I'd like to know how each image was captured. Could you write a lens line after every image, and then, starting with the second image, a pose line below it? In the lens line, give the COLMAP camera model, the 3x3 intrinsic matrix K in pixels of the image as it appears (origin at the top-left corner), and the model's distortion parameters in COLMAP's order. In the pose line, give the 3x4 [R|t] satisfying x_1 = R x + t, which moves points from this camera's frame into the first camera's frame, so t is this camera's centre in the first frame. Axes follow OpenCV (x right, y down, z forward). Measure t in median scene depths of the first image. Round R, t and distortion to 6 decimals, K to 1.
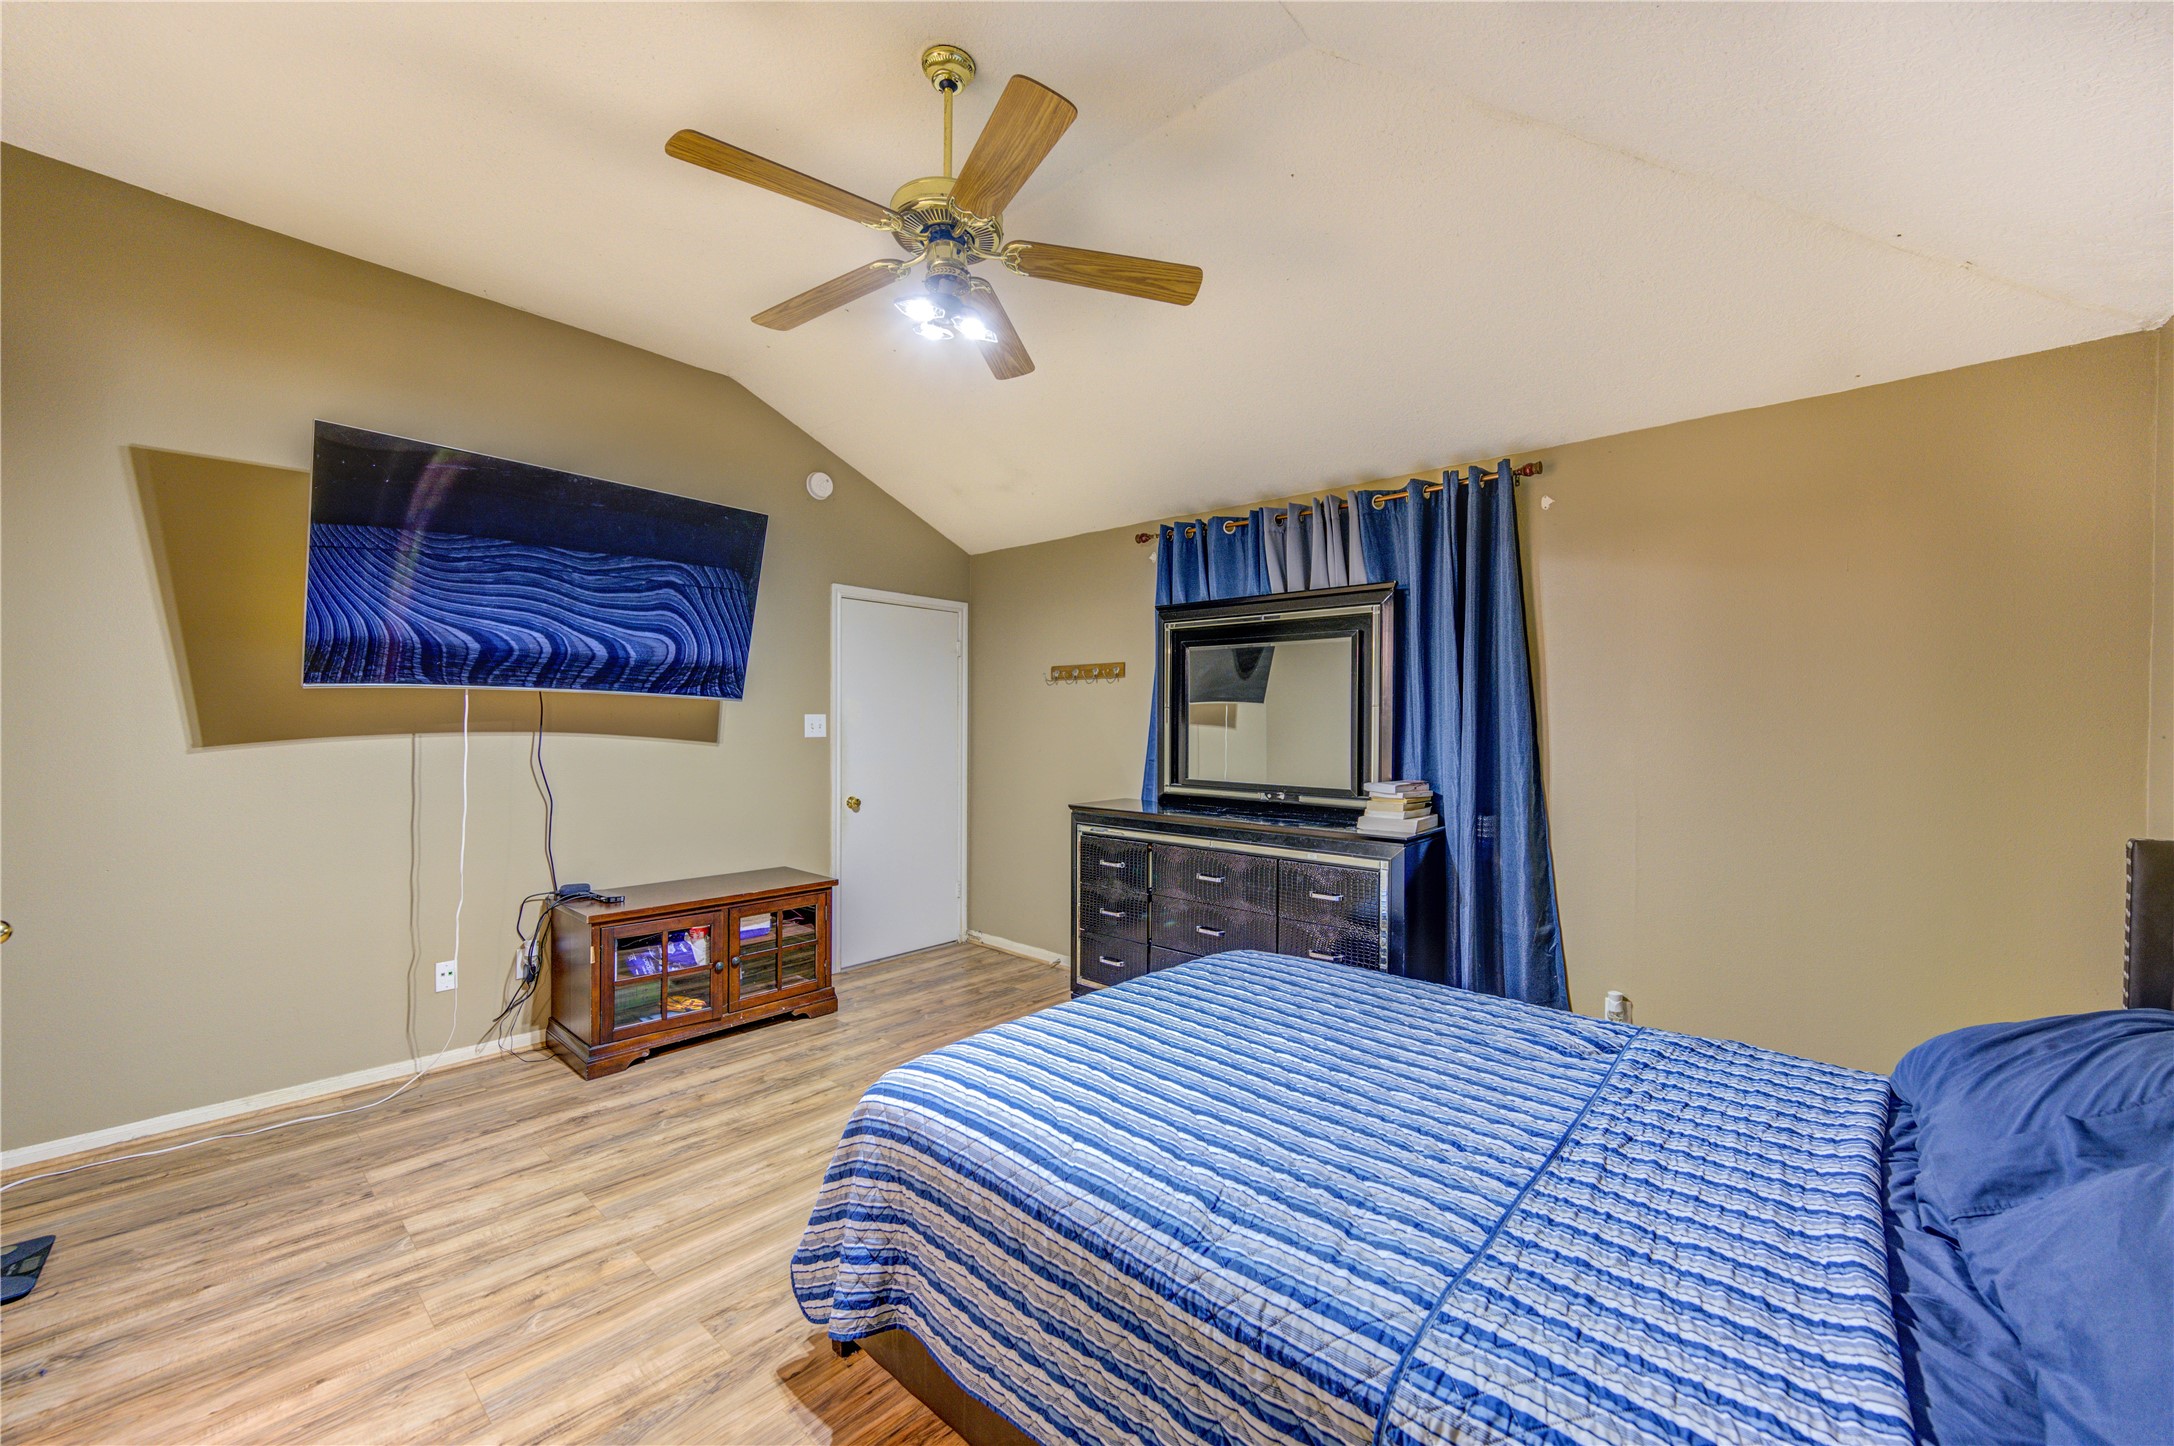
lens RADIAL K [[839.9, 0, 1085.0], [0, 839.9, 734.0], [0, 0, 1]] dist [0.002443, 0.000121]
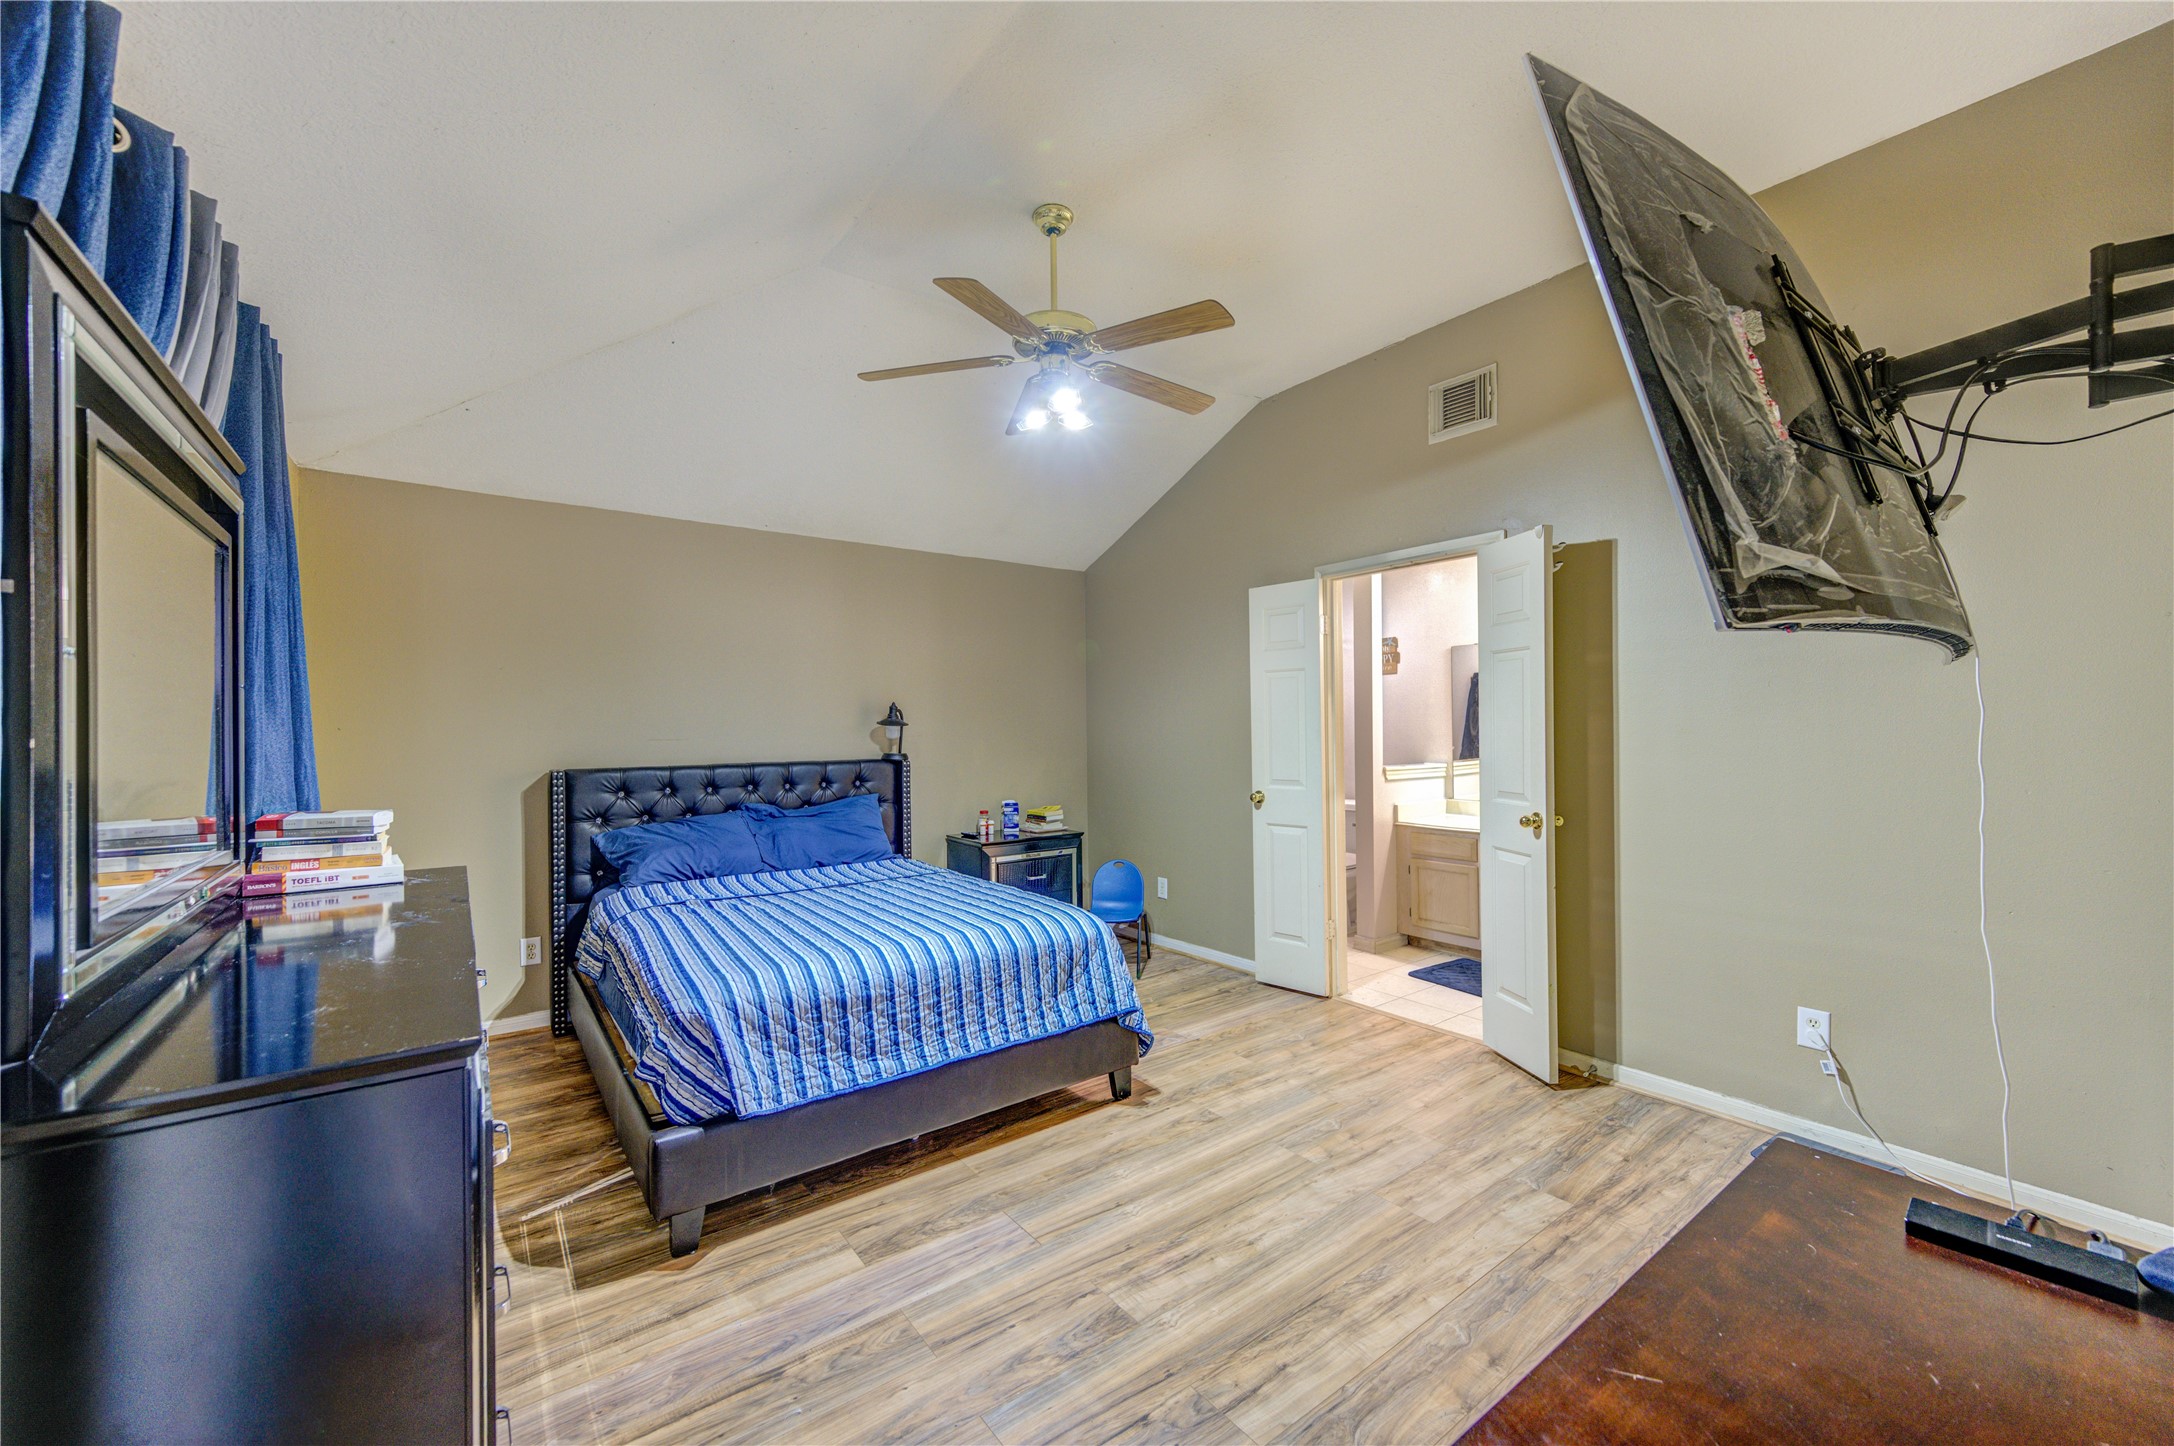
lens RADIAL K [[852.5, 0, 1096.4], [0, 852.5, 728.7], [0, 0, 1]] dist [-0.001422, -0.000104]
pose [[-0.982555, -0.001659, 0.185967, -0.309747], [0.002737, 0.999723, 0.023376, -0.018493], [-0.185954, 0.023477, -0.982278, 1.505877]]
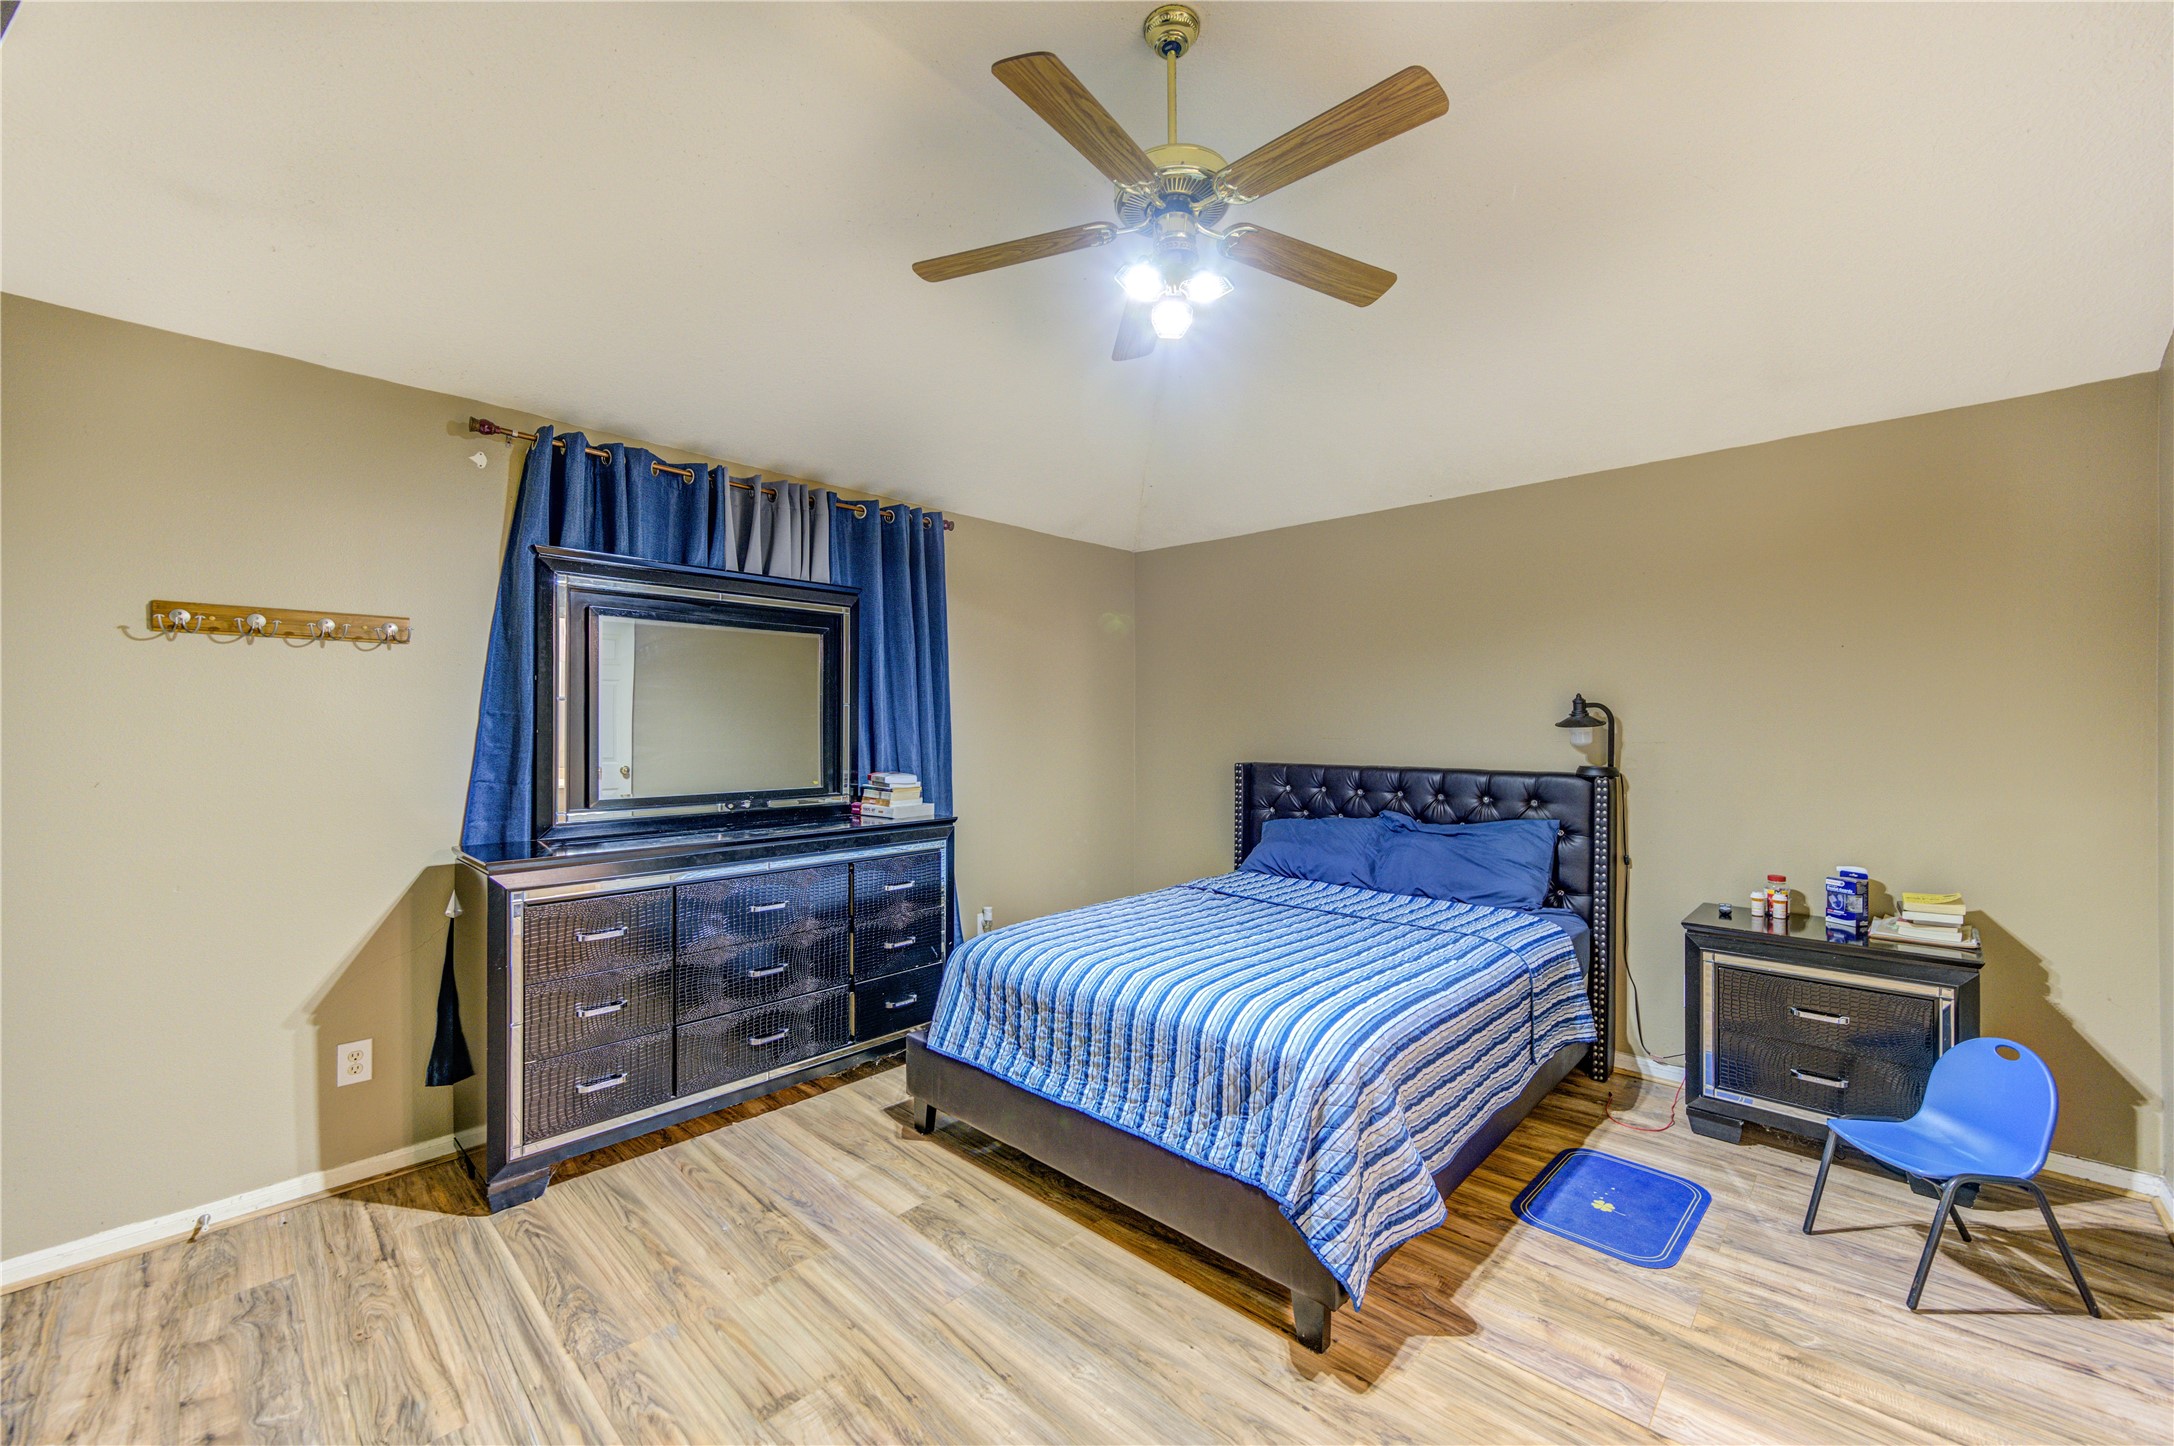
lens RADIAL K [[852.5, 0, 1096.4], [0, 852.5, 728.7], [0, 0, 1]] dist [-0.001422, -0.000104]
pose [[0.023951, -0.010852, 0.999654, -0.737017], [0.016684, 0.999806, 0.010454, -0.009079], [-0.999574, 0.016428, 0.024128, 0.698278]]
